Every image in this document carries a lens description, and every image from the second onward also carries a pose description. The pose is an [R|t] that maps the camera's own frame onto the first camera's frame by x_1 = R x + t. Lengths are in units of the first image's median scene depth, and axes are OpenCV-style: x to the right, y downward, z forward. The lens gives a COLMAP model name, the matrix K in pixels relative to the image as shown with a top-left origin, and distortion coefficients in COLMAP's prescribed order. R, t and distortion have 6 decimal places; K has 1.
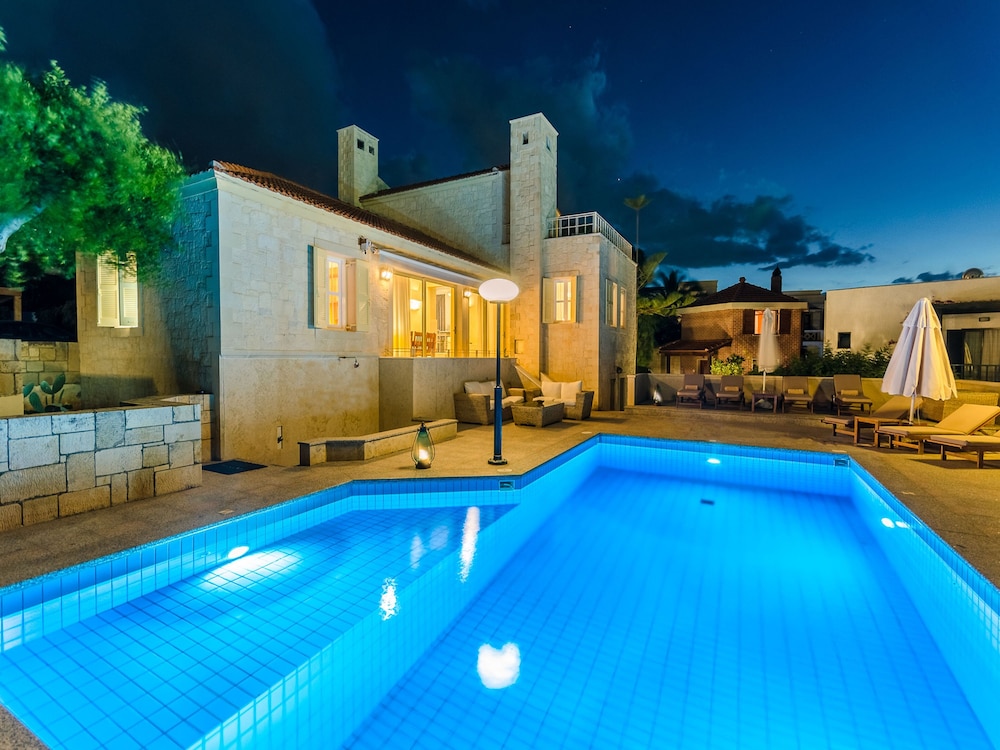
lens RADIAL K [[430.2, 0, 522.1], [0, 430.2, 365.2], [0, 0, 1]] dist [-0.003433, 0.000056]
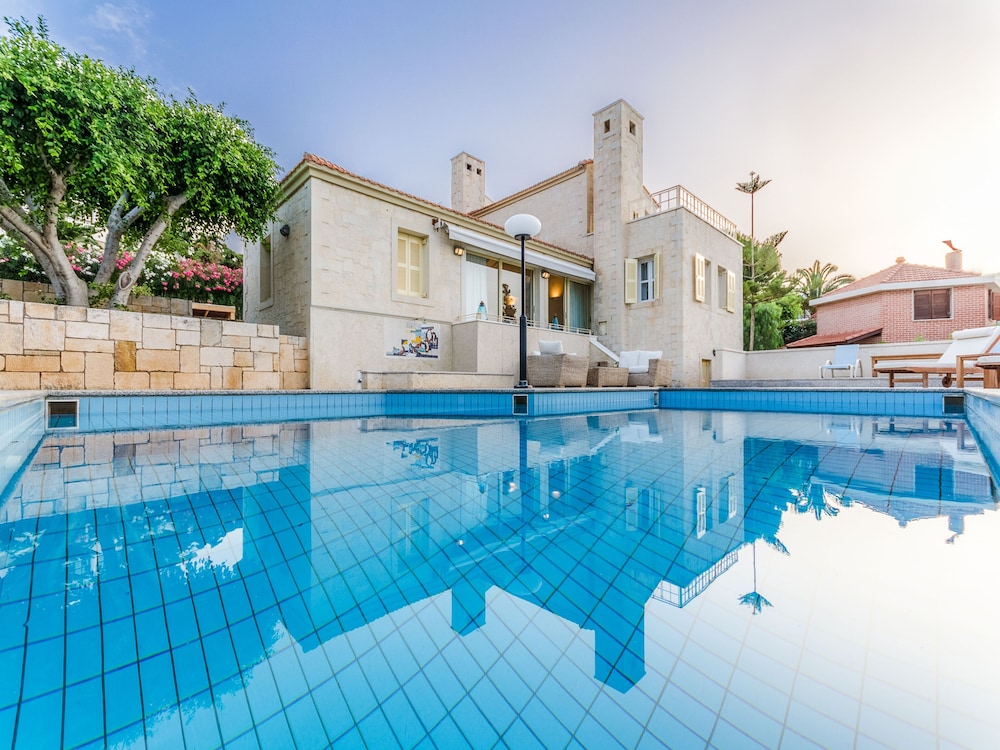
lens RADIAL K [[424.1, 0, 537.6], [0, 424.1, 384.5], [0, 0, 1]] dist [0.000032, 0.001166]
pose [[0.955603, -0.024520, -0.293635, 0.209058], [0.012988, 0.999068, -0.041159, 0.195870], [0.294370, 0.035518, 0.955031, 0.018628]]
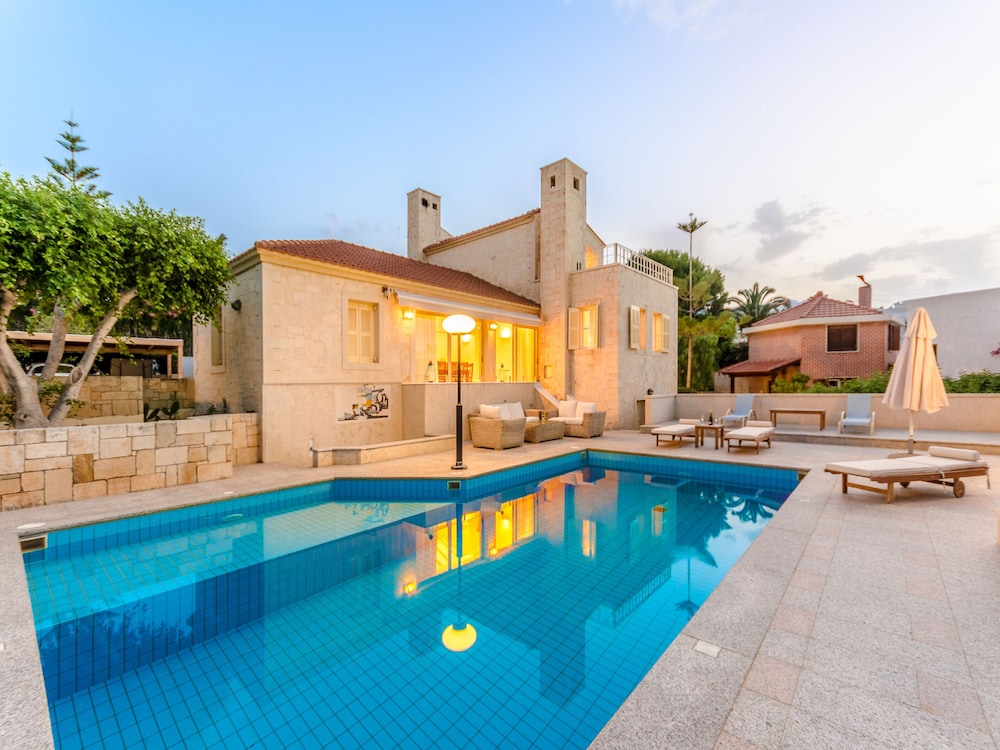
lens RADIAL K [[424.1, 0, 545.4], [0, 424.1, 380.5], [0, 0, 1]] dist [0.000032, 0.001166]
pose [[0.978358, -0.025103, -0.205392, 0.318417], [0.019419, 0.999372, -0.029639, 0.016529], [0.206007, 0.025009, 0.978231, -0.083300]]
